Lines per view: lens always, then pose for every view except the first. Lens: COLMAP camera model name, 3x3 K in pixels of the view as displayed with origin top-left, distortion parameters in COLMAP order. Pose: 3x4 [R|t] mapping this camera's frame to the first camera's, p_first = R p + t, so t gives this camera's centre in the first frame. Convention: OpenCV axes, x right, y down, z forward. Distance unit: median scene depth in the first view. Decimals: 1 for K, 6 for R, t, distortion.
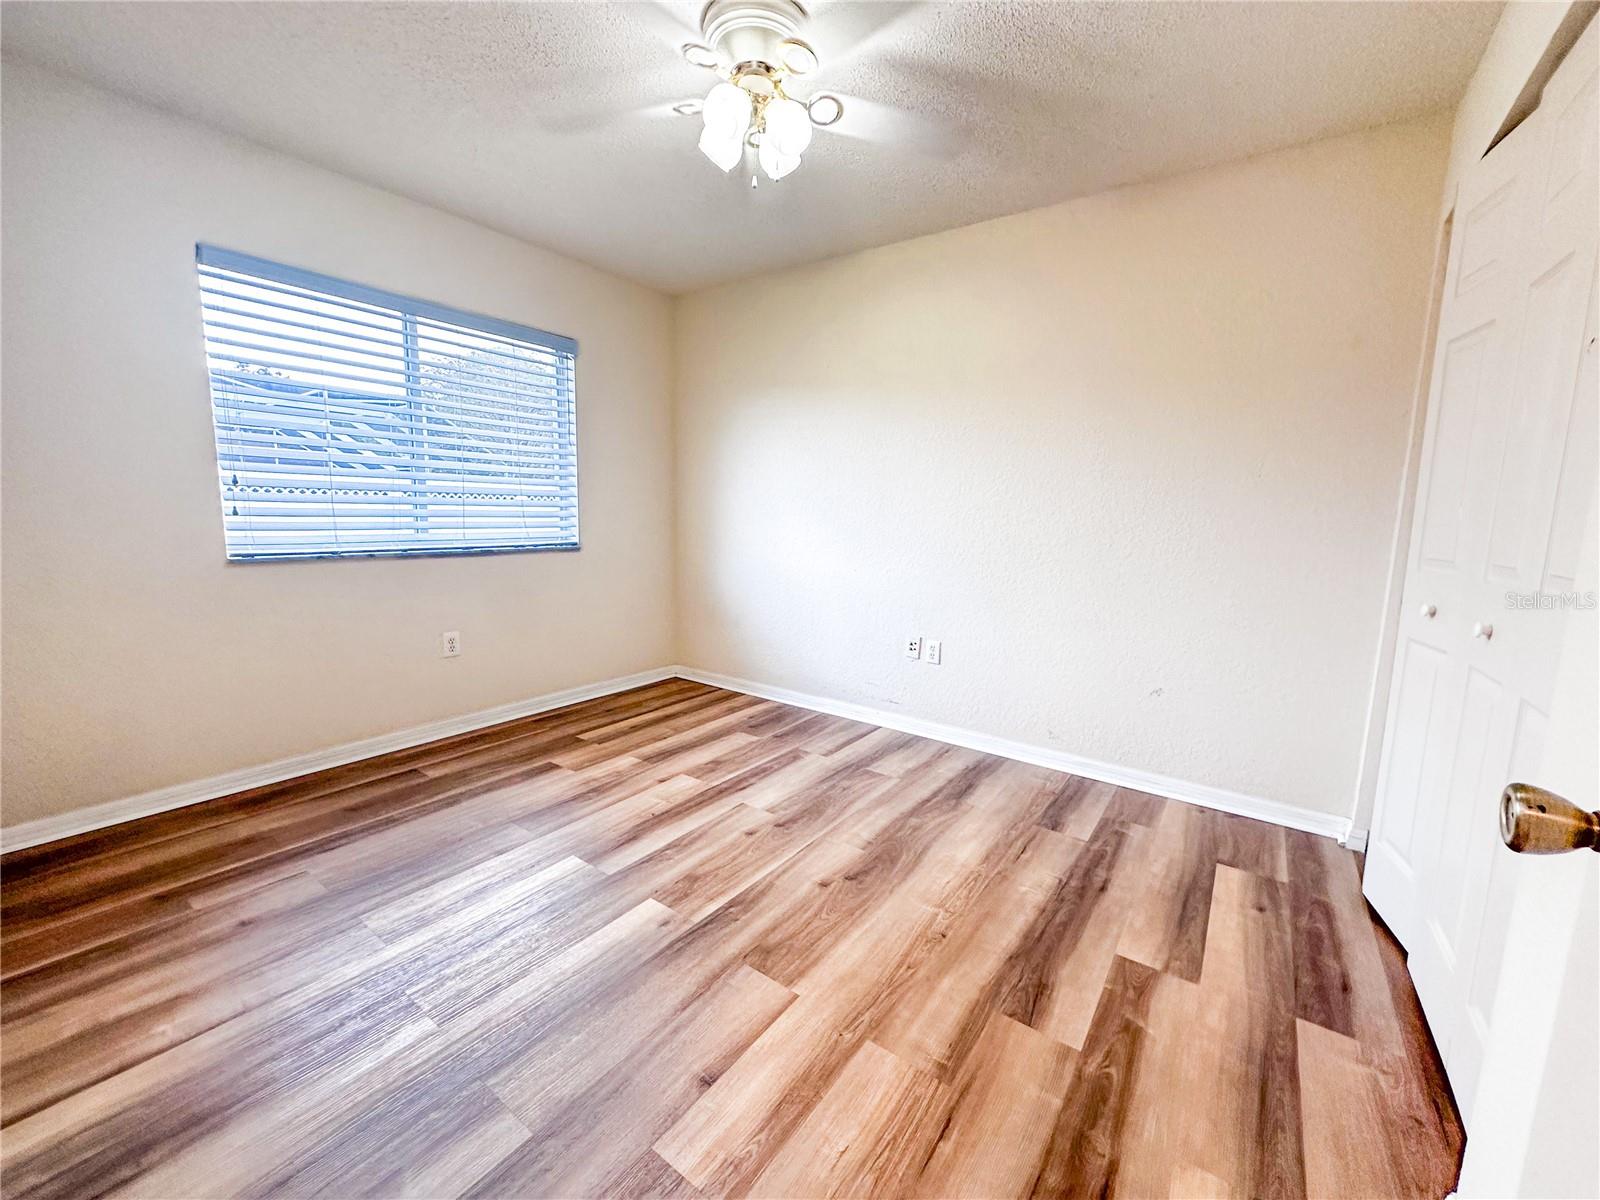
lens RADIAL K [[637.4, 0, 800.0], [0, 637.4, 600.0], [0, 0, 1]] dist [-0.000998, 0.000159]
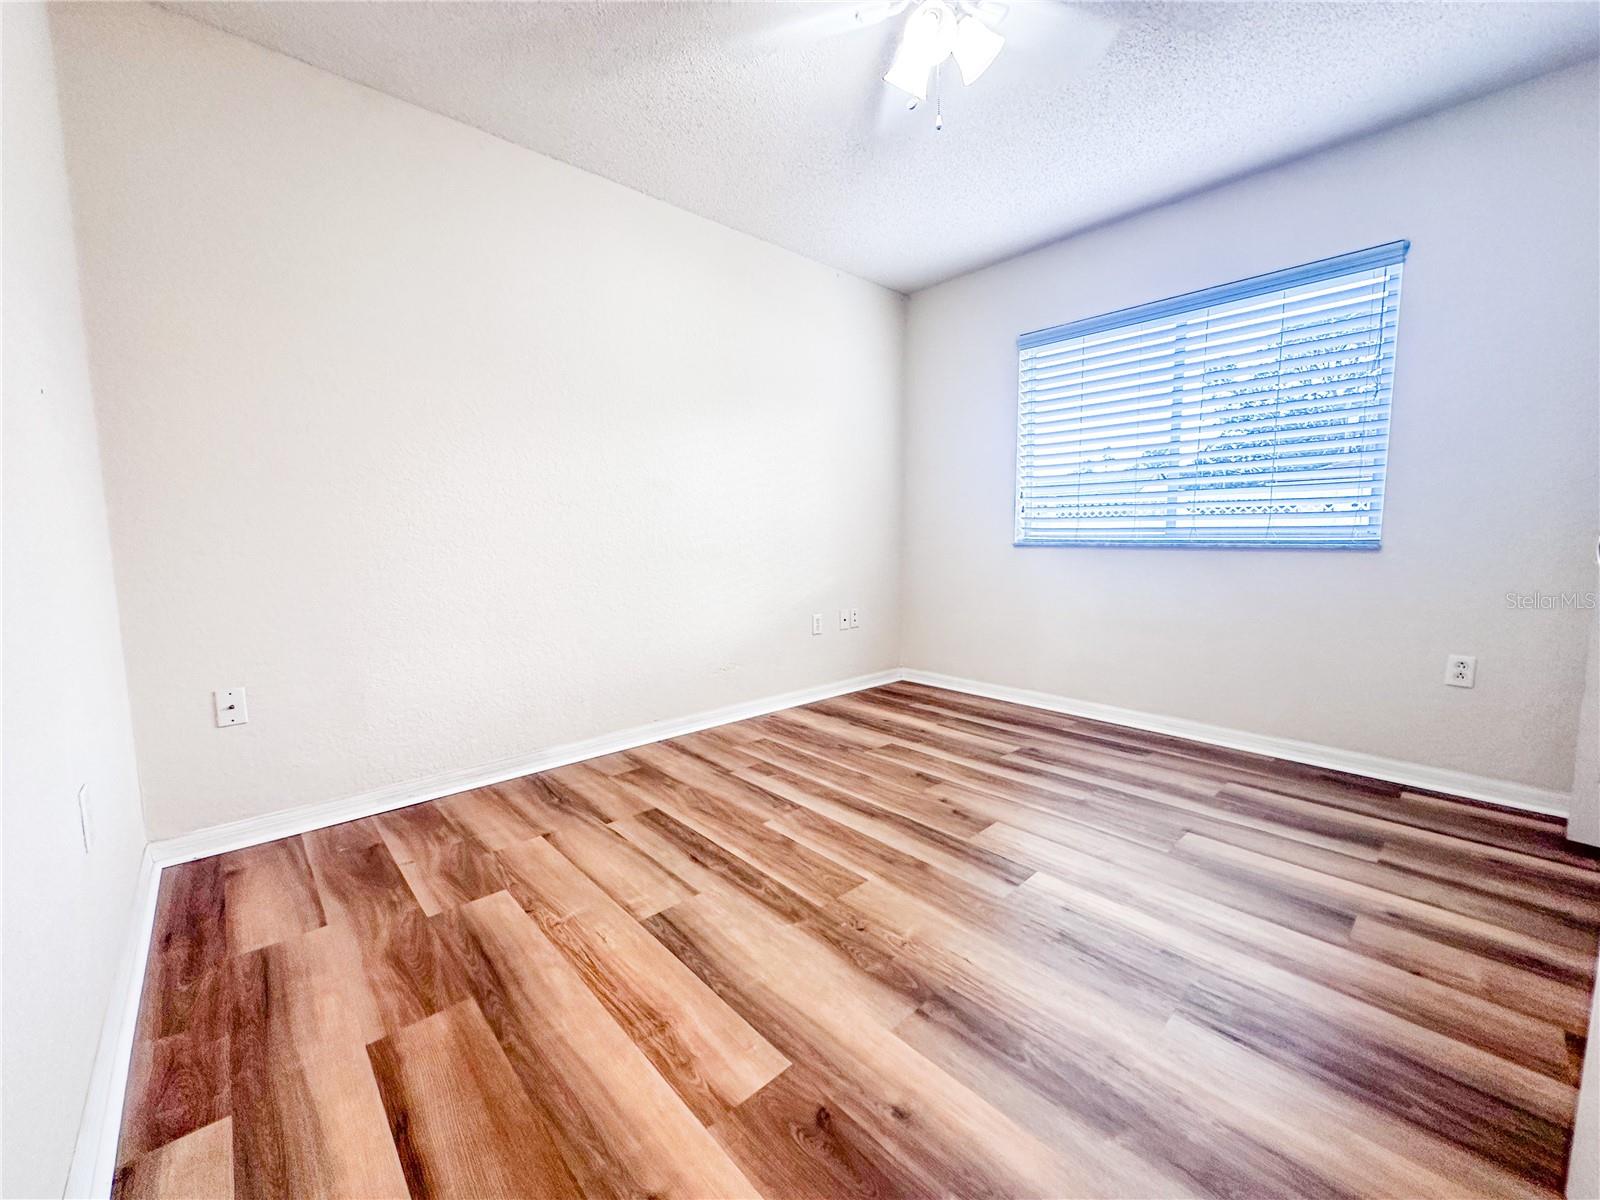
lens RADIAL K [[637.4, 0, 800.0], [0, 637.4, 600.0], [0, 0, 1]] dist [-0.000998, 0.000159]
pose [[-0.198230, 0.093137, -0.975720, 0.491452], [-0.124553, 0.985011, 0.119329, -0.033189], [0.972210, 0.145183, -0.183659, 0.604000]]
